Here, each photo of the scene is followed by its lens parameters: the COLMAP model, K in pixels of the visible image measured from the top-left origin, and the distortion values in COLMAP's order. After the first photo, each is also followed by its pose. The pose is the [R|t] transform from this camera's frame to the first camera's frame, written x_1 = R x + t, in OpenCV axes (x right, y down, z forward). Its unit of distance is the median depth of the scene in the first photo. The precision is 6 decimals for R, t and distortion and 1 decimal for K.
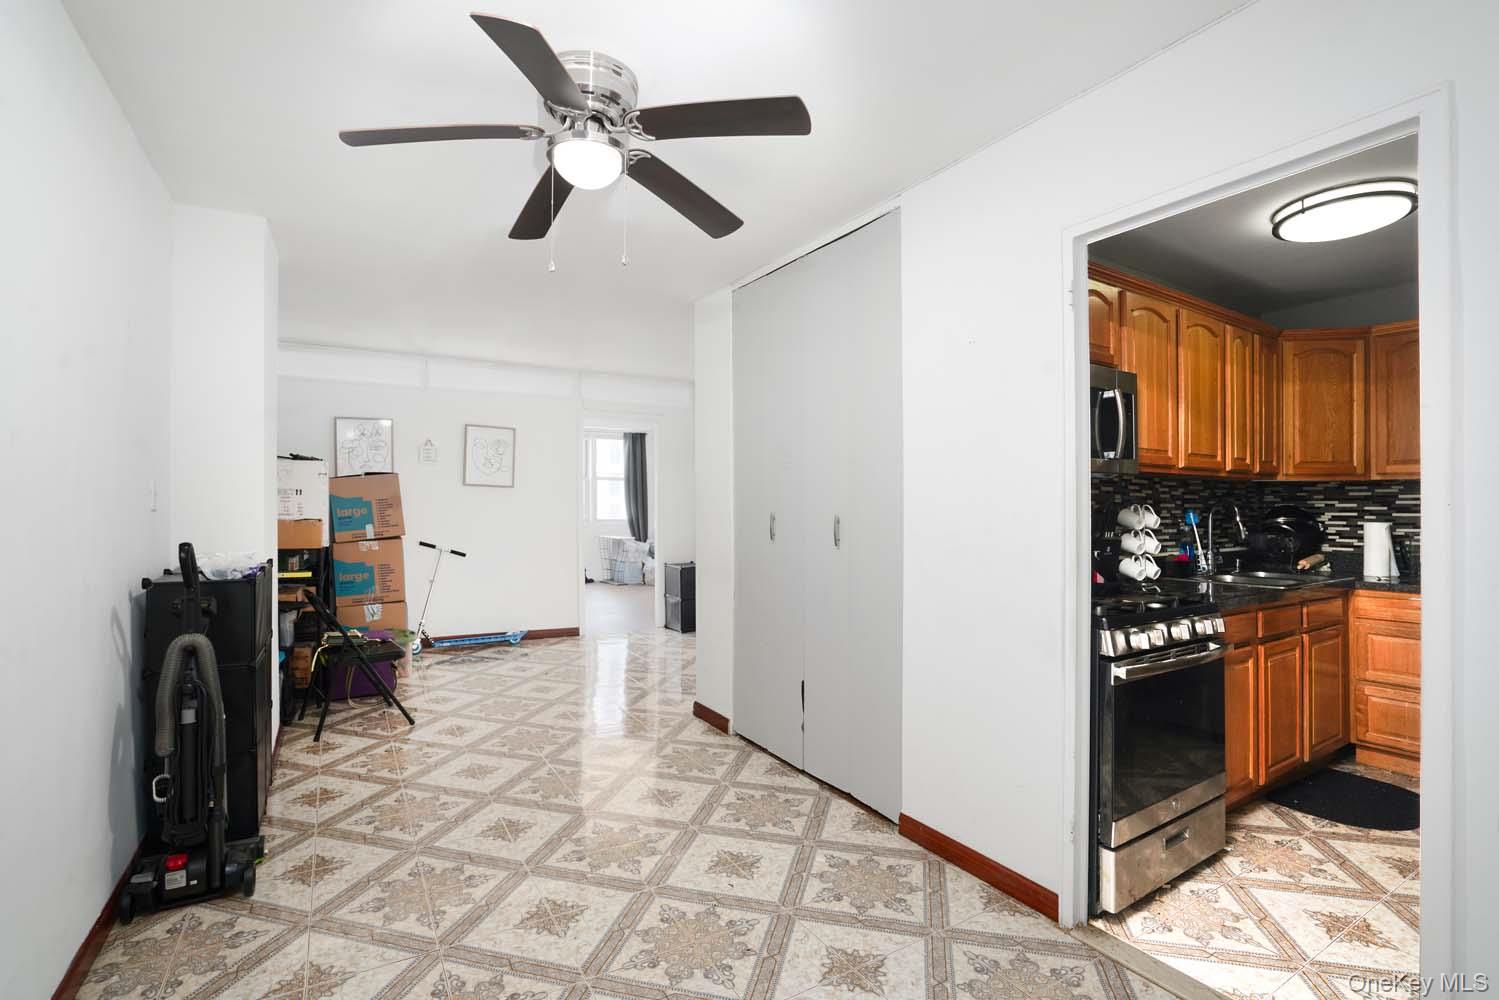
lens RADIAL K [[727.0, 0, 750.9], [0, 727.0, 480.7], [0, 0, 1]] dist [-0.000340, 0.000286]
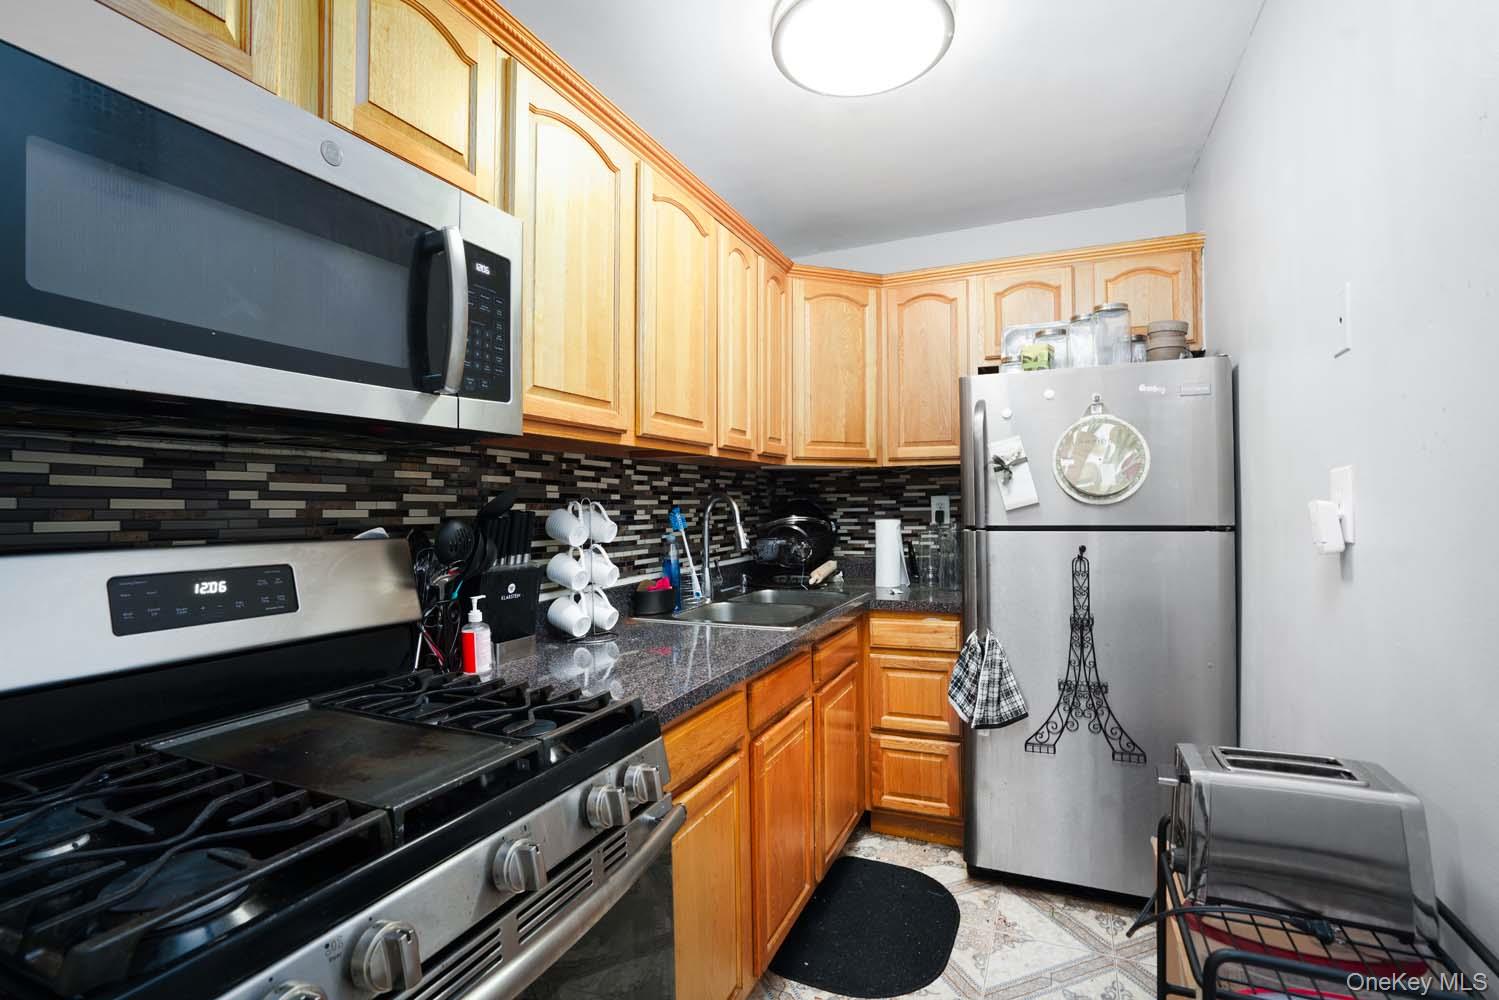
lens RADIAL K [[727.0, 0, 750.9], [0, 727.0, 480.7], [0, 0, 1]] dist [-0.000340, 0.000286]
pose [[0.849822, -0.000378, 0.527069, 0.304491], [0.000685, 1.000000, -0.000388, 0.014617], [-0.527069, 0.000691, 0.849822, 0.392499]]
